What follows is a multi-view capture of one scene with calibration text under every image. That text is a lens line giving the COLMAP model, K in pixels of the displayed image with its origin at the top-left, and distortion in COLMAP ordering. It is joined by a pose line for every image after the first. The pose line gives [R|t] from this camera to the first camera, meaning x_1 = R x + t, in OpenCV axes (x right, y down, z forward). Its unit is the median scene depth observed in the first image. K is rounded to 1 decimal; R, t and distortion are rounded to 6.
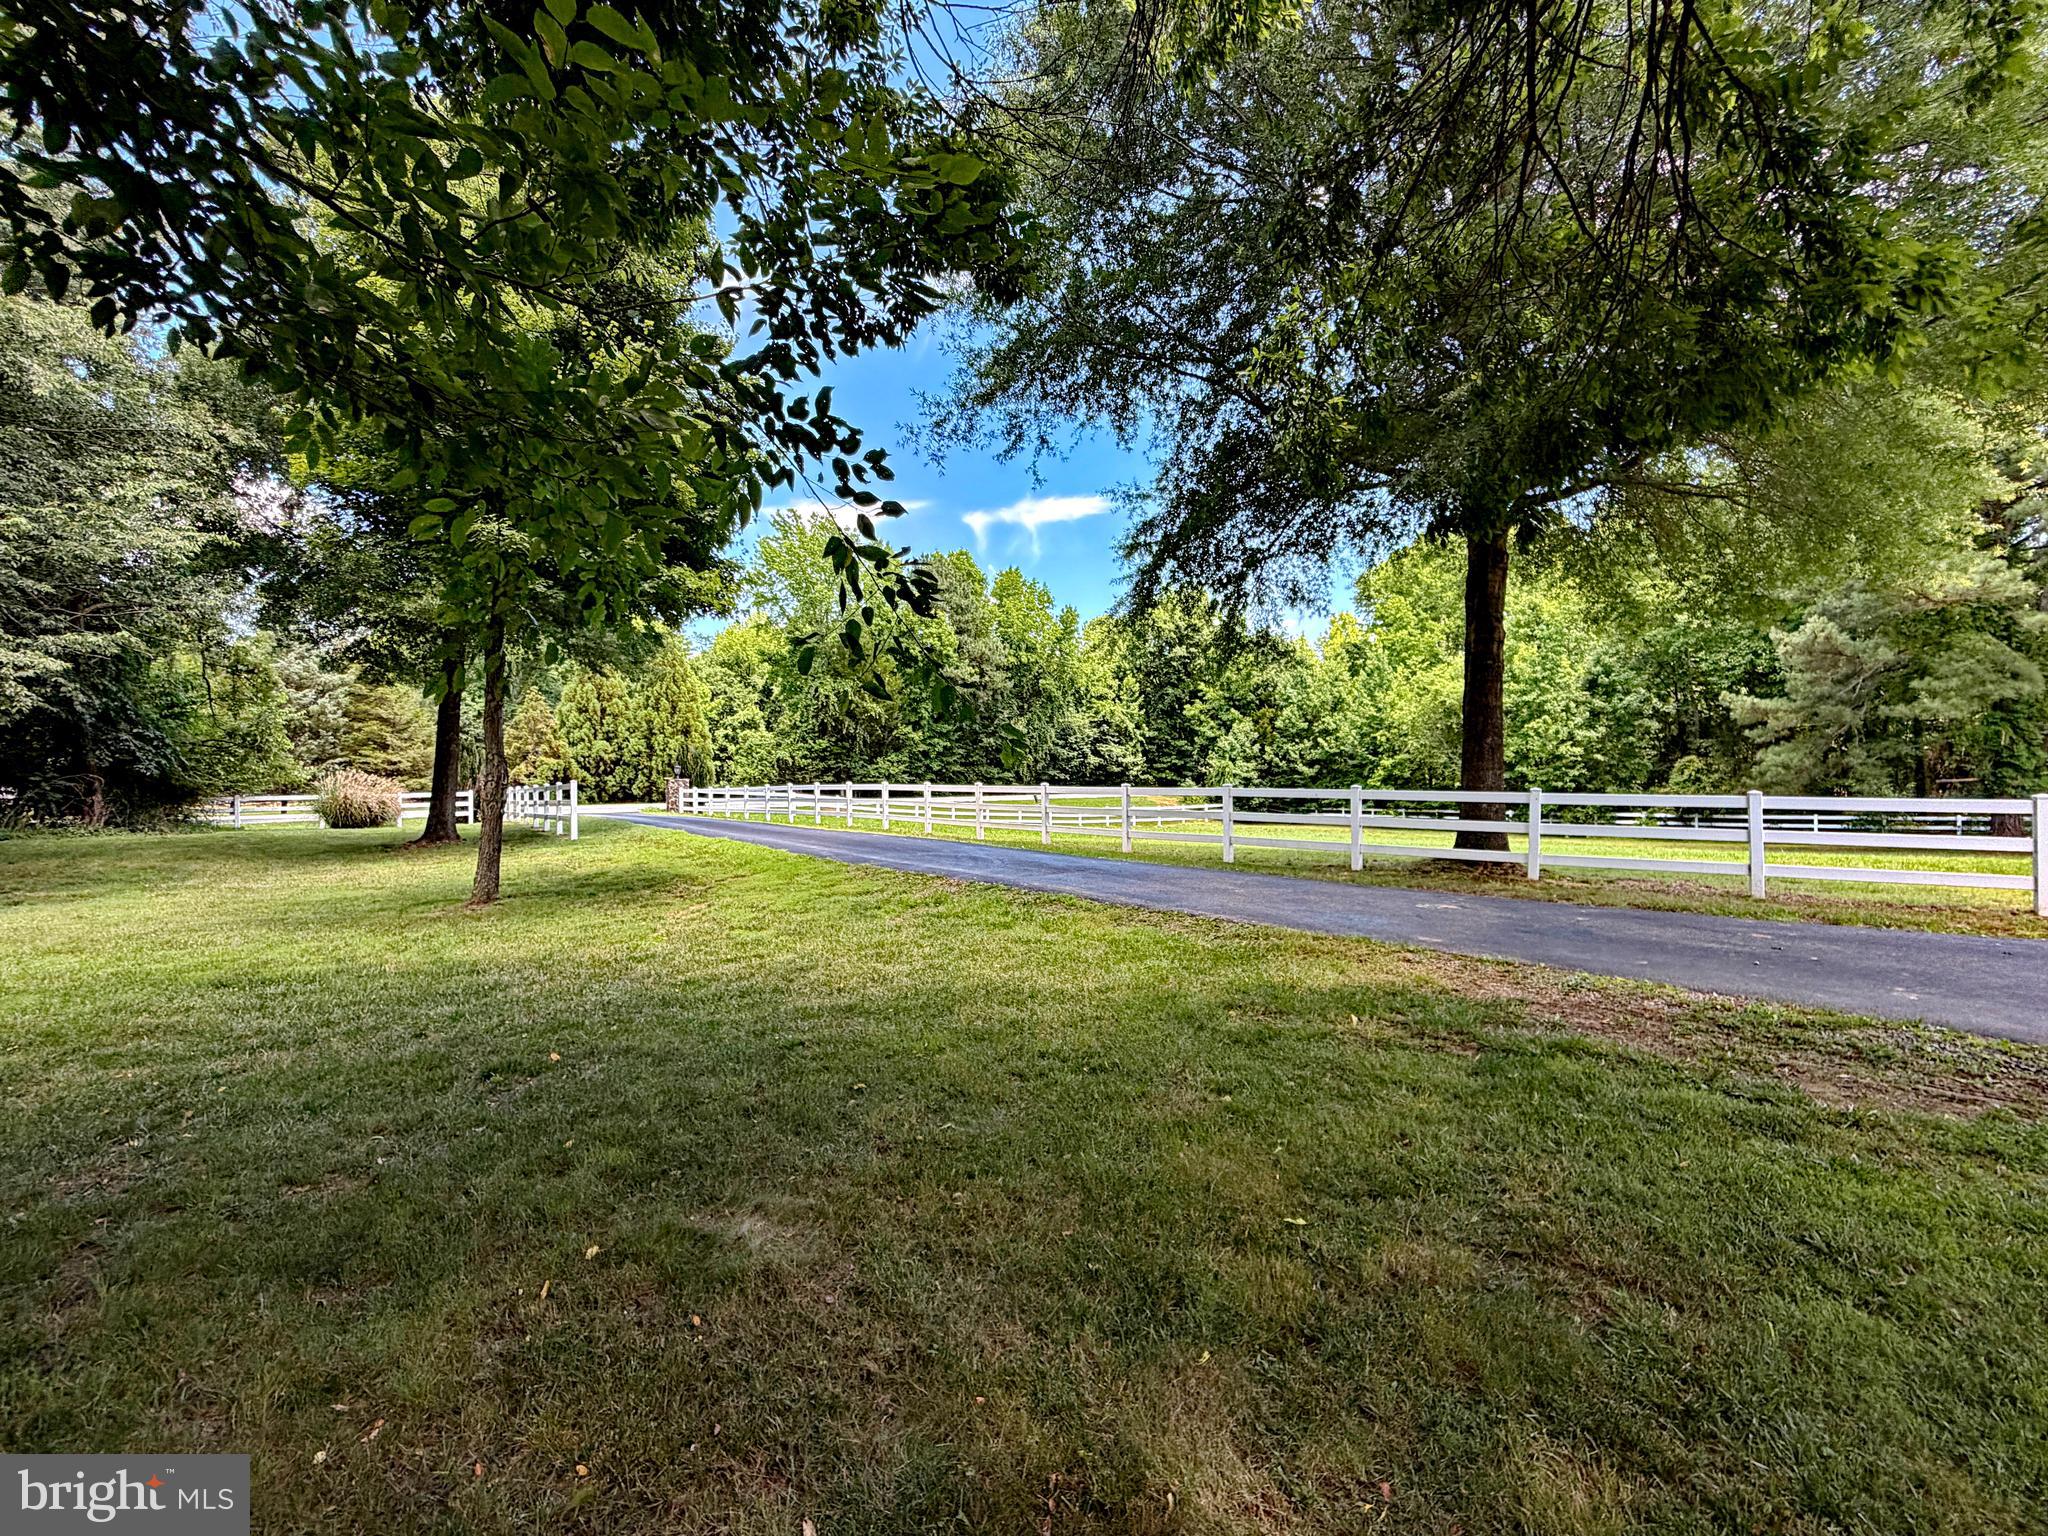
lens RADIAL K [[890.7, 0, 1030.4], [0, 890.7, 774.6], [0, 0, 1]] dist [0.004811, 0.000055]
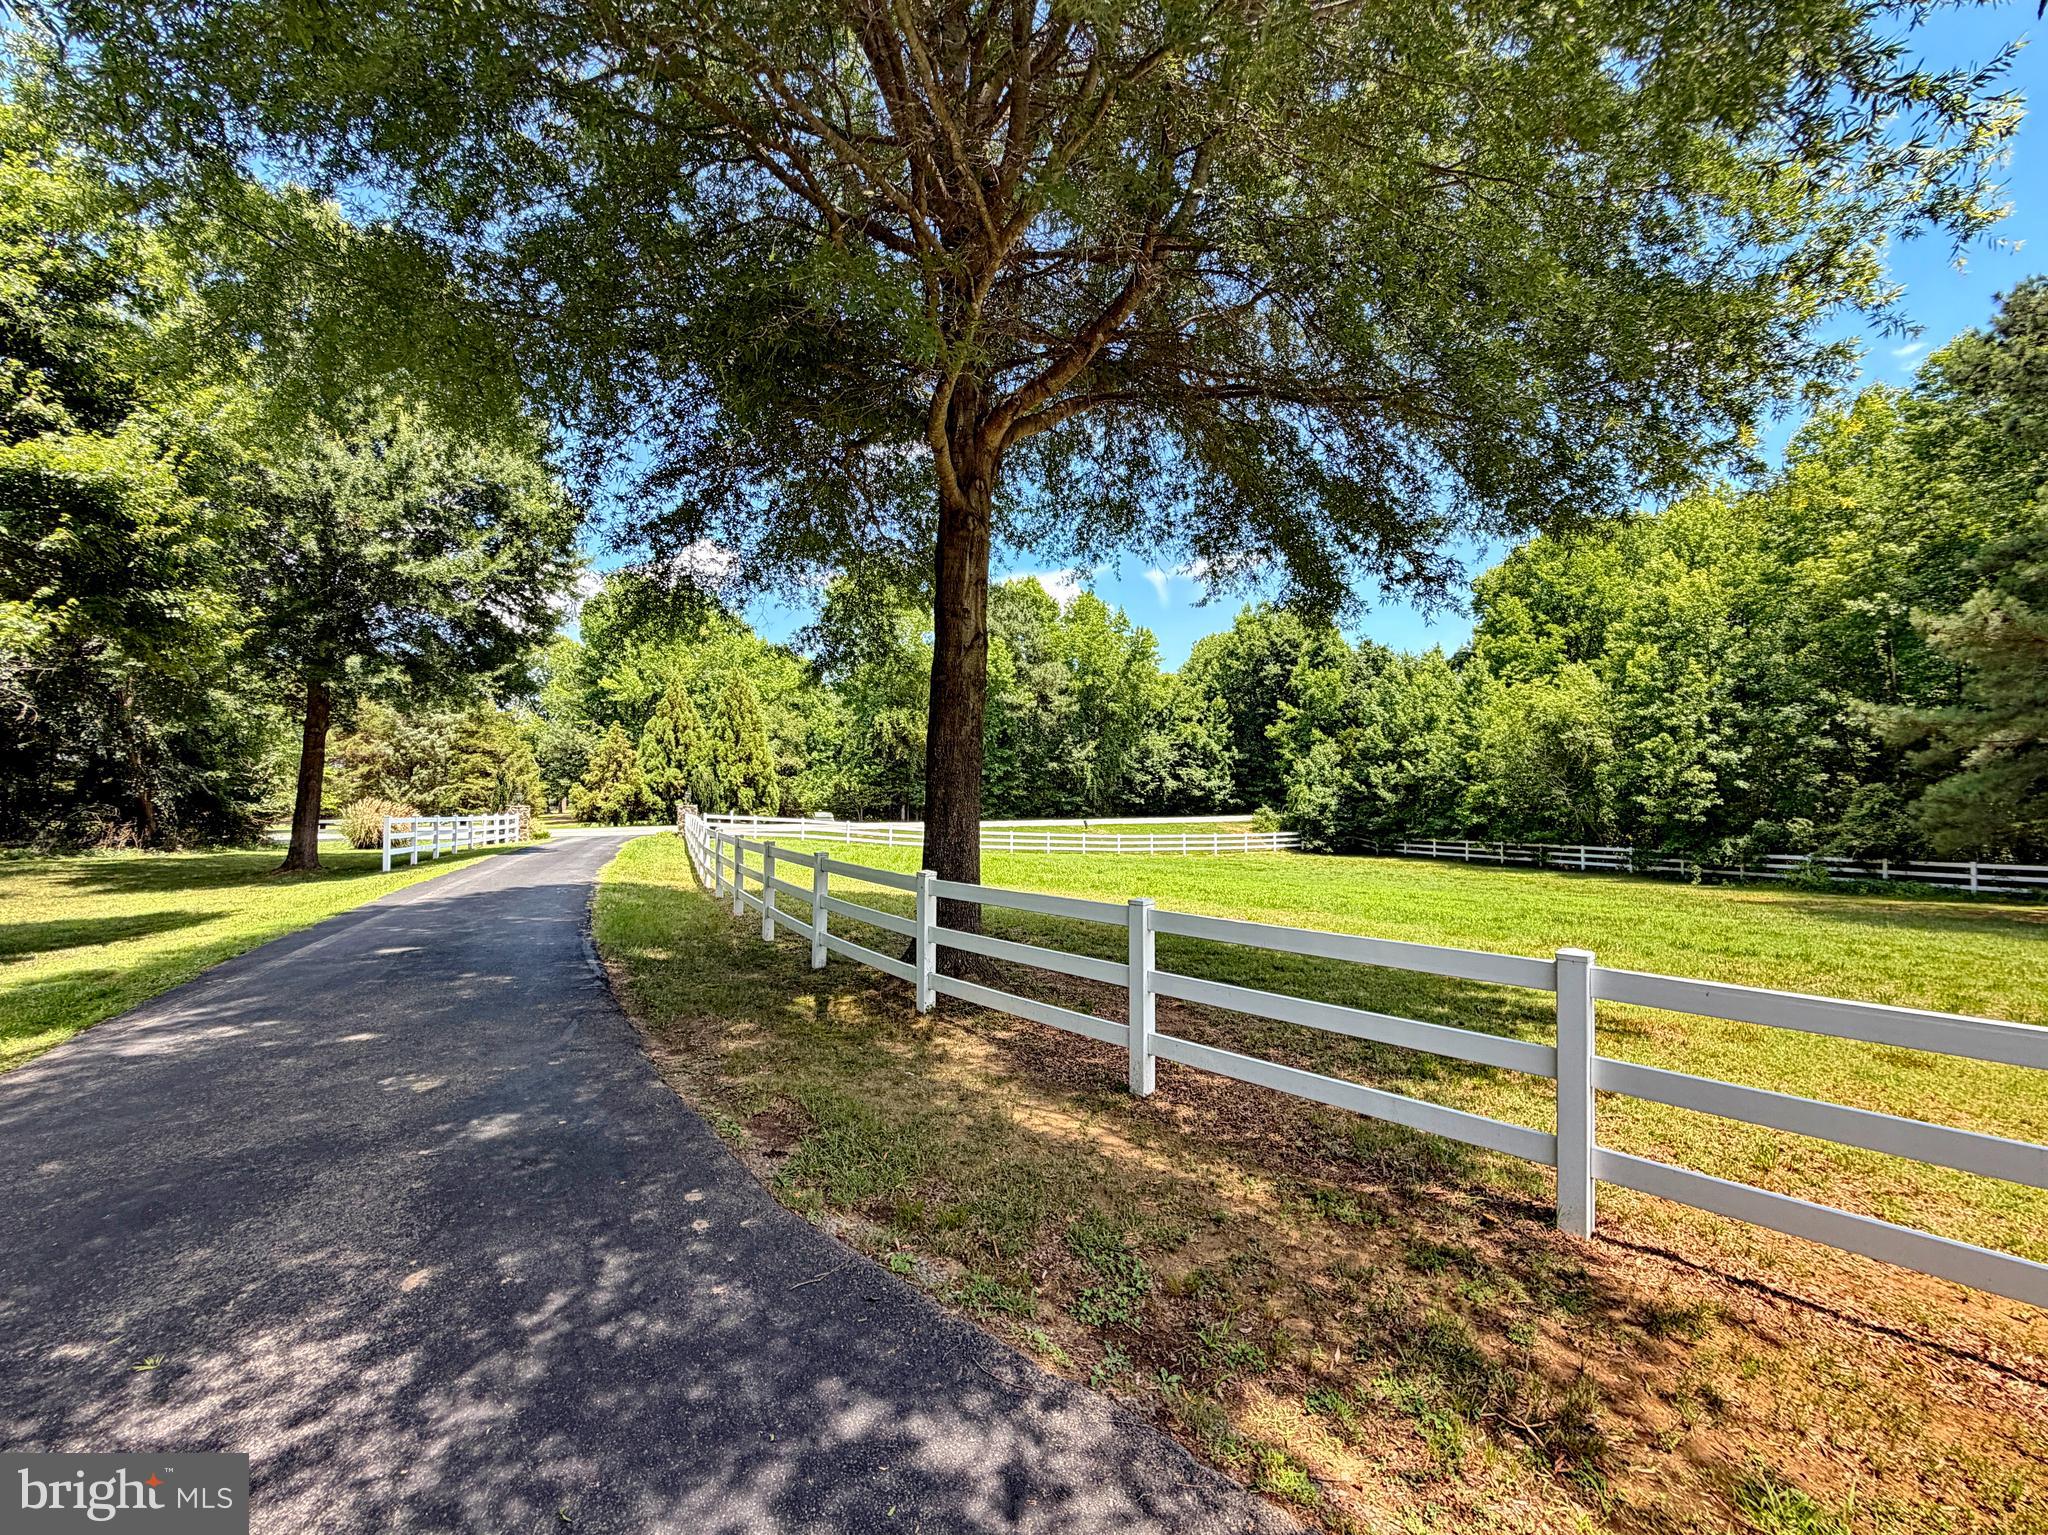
lens RADIAL K [[832.9, 0, 1004.5], [0, 832.9, 780.8], [0, 0, 1]] dist [-0.000916, 0.000503]
pose [[0.964054, -0.000001, -0.265707, 0.156119], [-0.003723, 0.999902, -0.013512, -0.007979], [0.265681, 0.014016, 0.963959, 0.087368]]
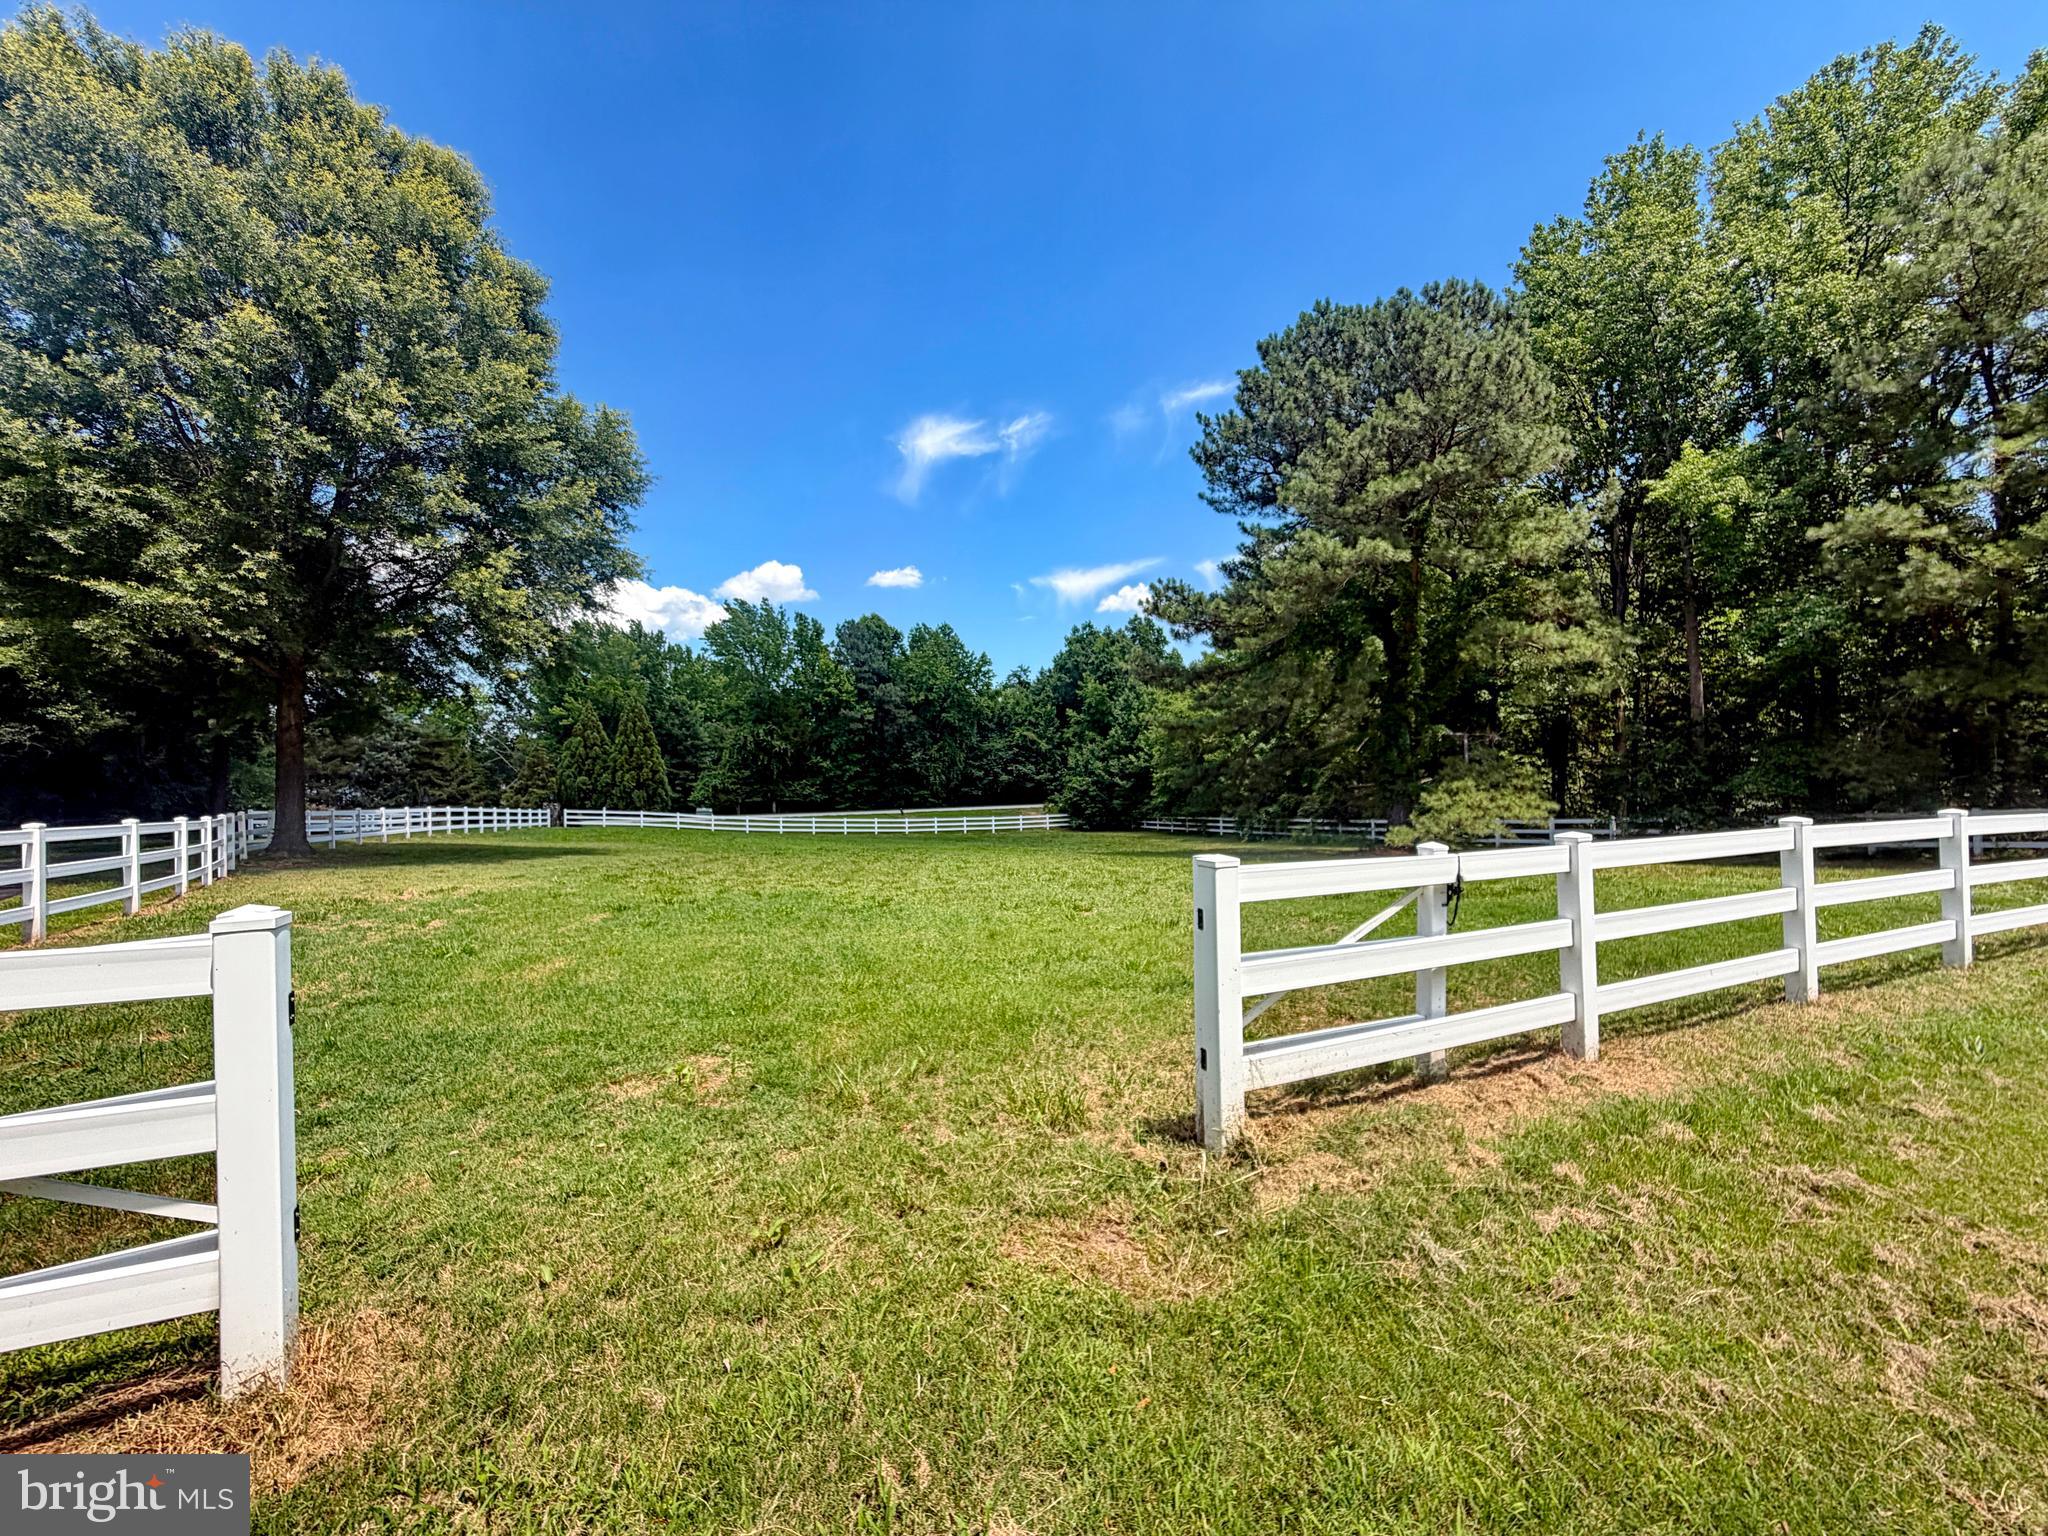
lens RADIAL K [[832.9, 0, 1038.1], [0, 832.9, 802.1], [0, 0, 1]] dist [-0.000916, 0.000503]
pose [[0.940561, -0.016361, -0.339231, 0.557204], [0.022111, 0.999670, 0.013092, 0.002549], [0.338904, -0.019815, 0.940612, -0.028917]]
